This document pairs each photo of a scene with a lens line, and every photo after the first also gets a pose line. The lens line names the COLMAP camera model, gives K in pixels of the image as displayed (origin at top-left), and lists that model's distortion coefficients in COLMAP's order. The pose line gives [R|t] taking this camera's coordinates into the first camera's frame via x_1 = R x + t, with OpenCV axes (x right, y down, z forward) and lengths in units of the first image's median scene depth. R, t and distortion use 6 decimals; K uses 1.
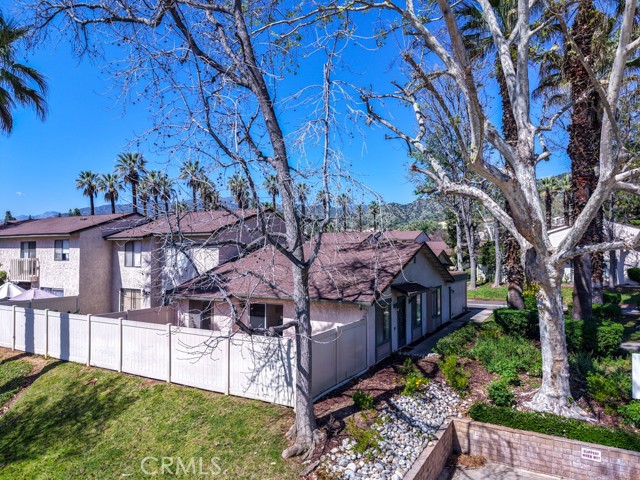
lens RADIAL K [[455.9, 0, 320.0], [0, 455.9, 240.0], [0, 0, 1]] dist [0.005265, -0.001561]
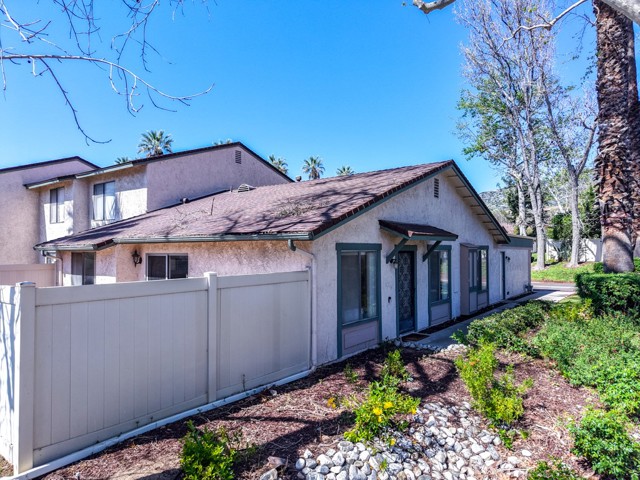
lens RADIAL K [[455.9, 0, 320.0], [0, 455.9, 240.0], [0, 0, 1]] dist [0.005265, -0.001561]
pose [[0.991592, -0.005409, -0.129290, 0.153384], [0.005862, 0.999978, 0.003118, 0.120587], [0.129270, -0.003850, 0.991602, 0.439129]]
